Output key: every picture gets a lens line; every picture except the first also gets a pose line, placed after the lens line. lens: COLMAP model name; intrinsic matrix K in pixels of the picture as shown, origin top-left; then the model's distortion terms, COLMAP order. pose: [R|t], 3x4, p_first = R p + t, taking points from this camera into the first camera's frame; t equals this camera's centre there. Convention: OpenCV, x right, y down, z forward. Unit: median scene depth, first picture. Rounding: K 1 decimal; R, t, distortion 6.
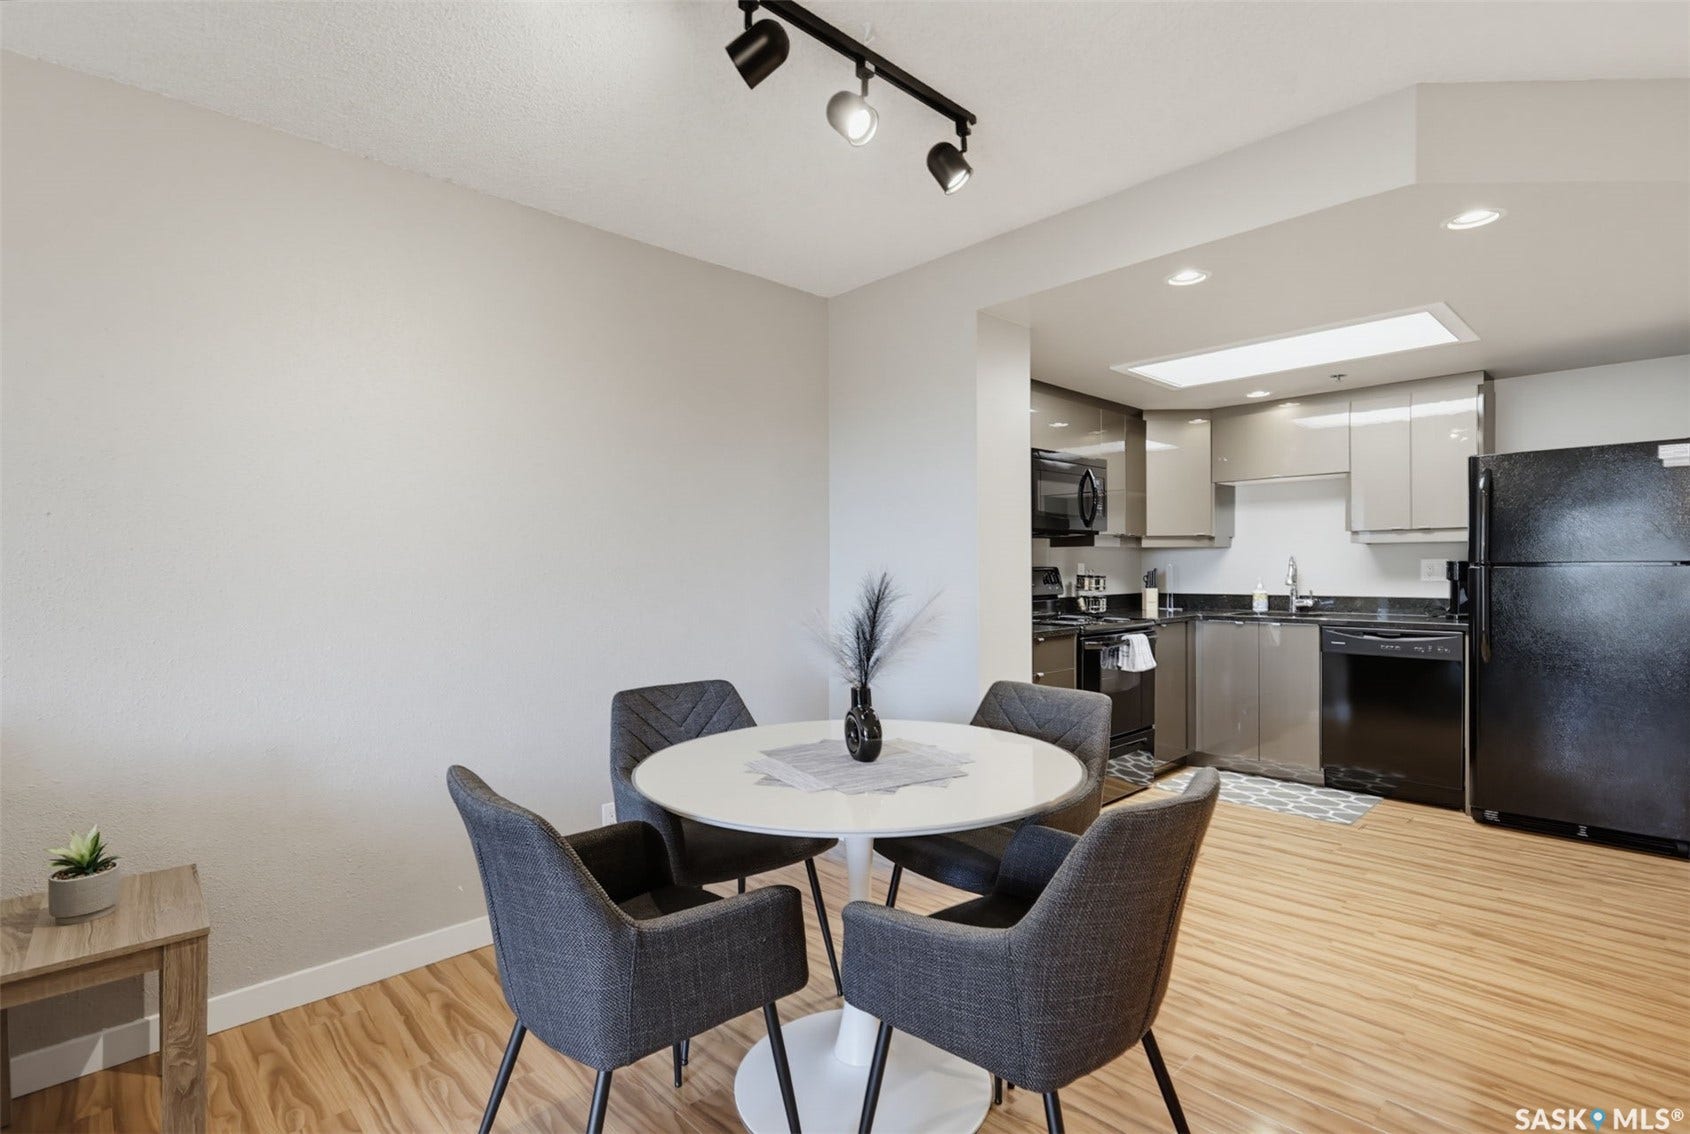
lens RADIAL K [[815.6, 0, 842.1], [0, 815.6, 580.4], [0, 0, 1]] dist [0.002942, -0.000154]
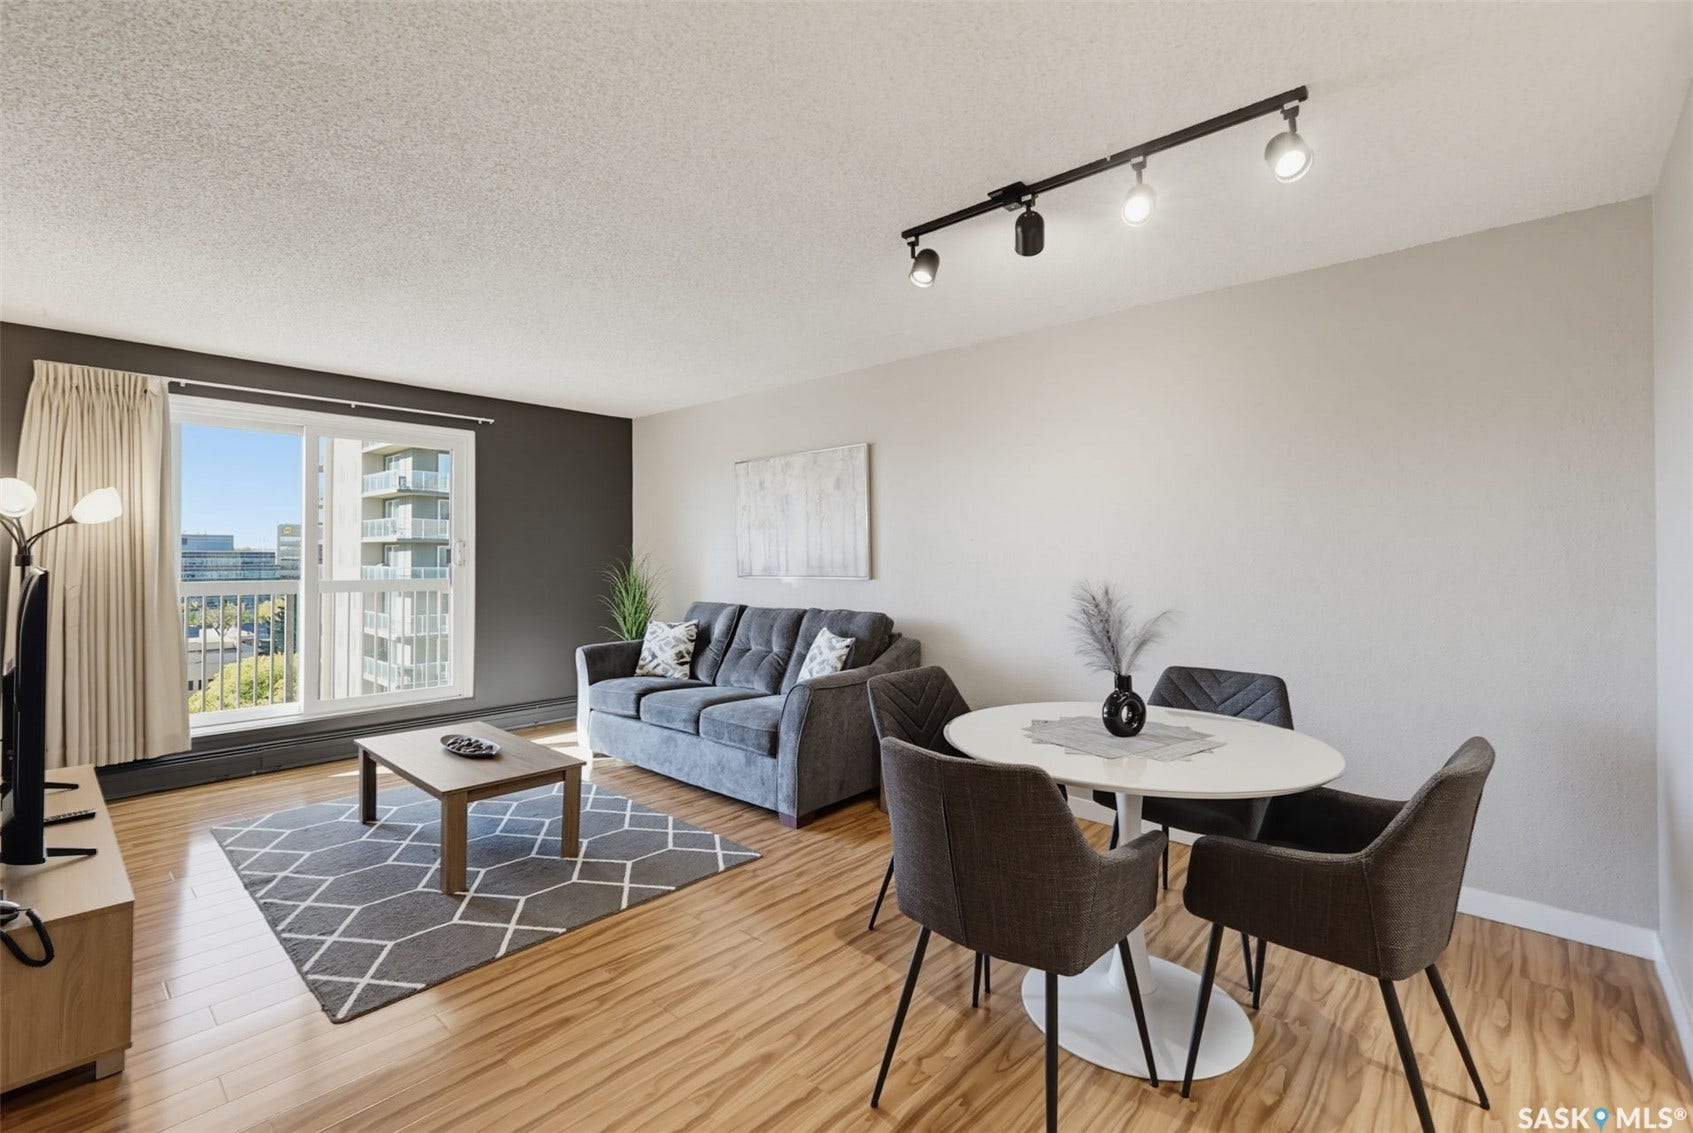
lens RADIAL K [[751.0, 0, 856.2], [0, 751.0, 548.8], [0, 0, 1]] dist [0.002372, 0.000098]
pose [[0.078337, -0.004451, -0.996917, 0.491291], [-0.017941, 0.999822, -0.005874, -0.017985], [0.996766, 0.018346, 0.078243, 0.226019]]
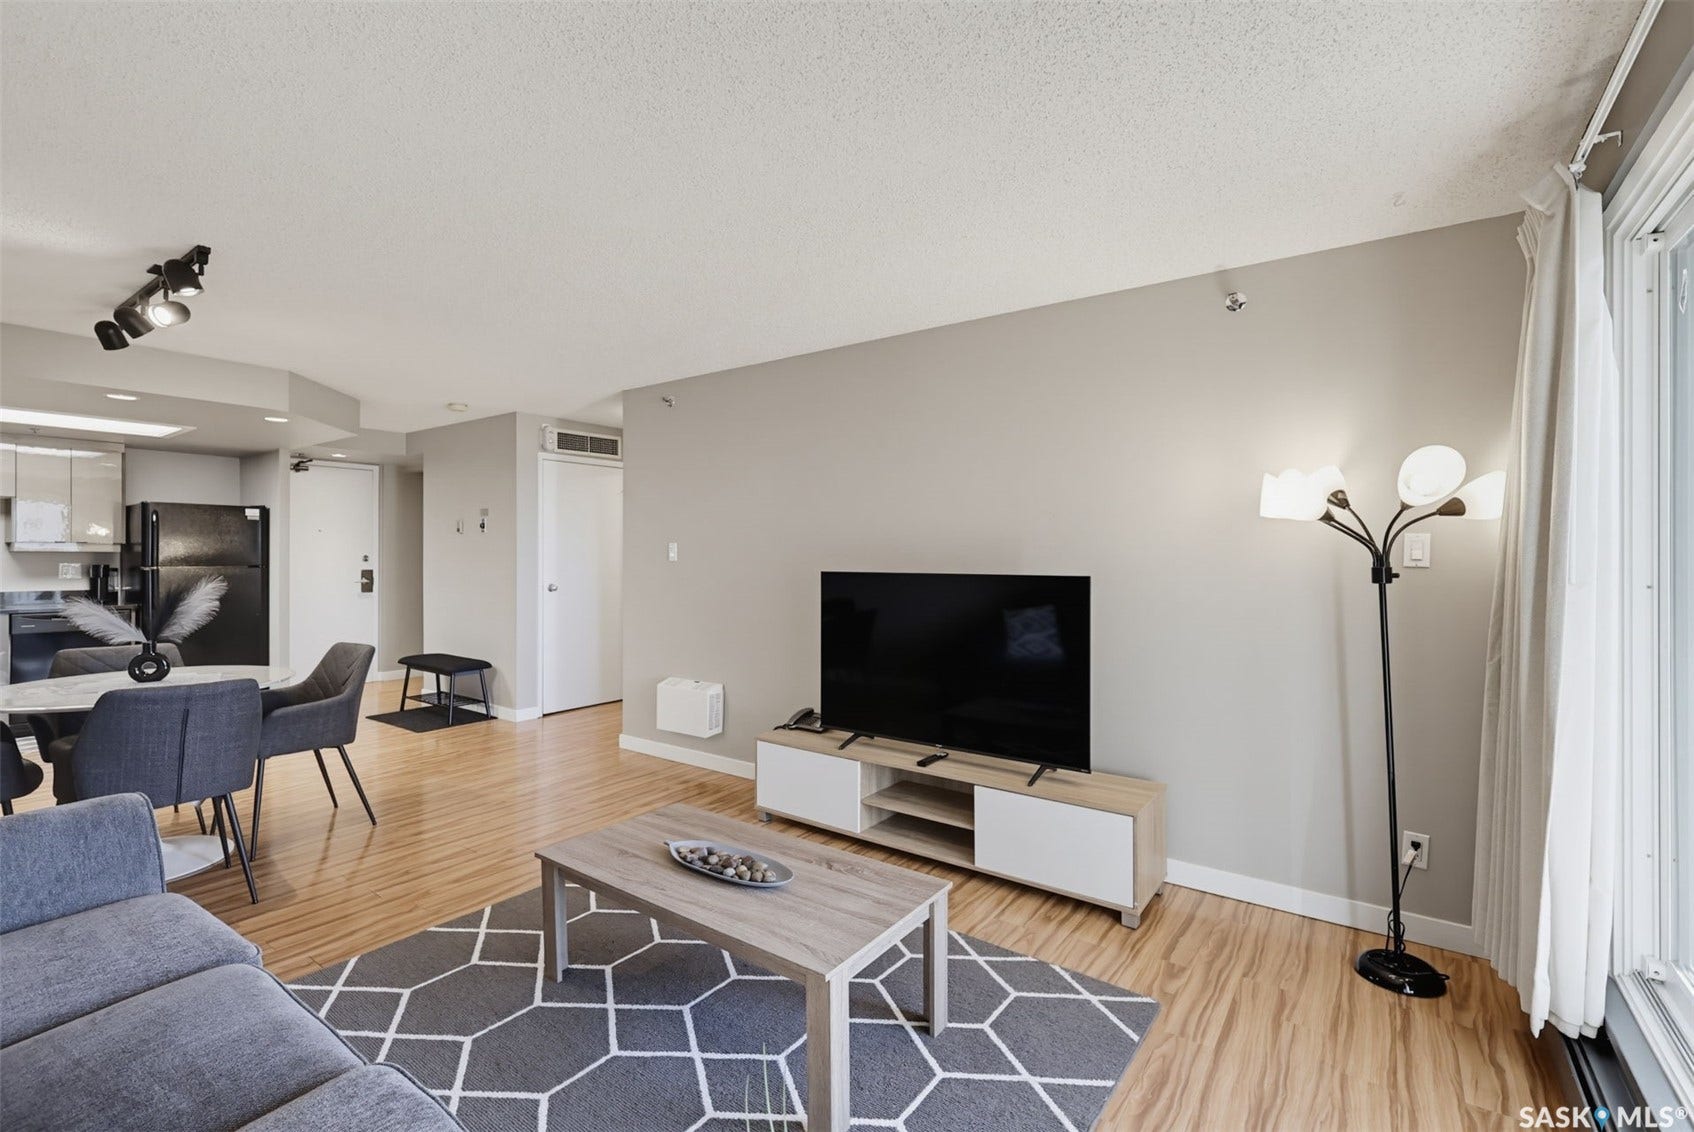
lens RADIAL K [[736.8, 0, 854.2], [0, 736.8, 555.3], [0, 0, 1]] dist [0.002332, 0.000627]
pose [[-0.185806, 0.010308, 0.982532, -0.827794], [0.015605, 0.999850, -0.007539, -0.008958], [-0.982463, 0.013931, -0.185939, -0.104123]]
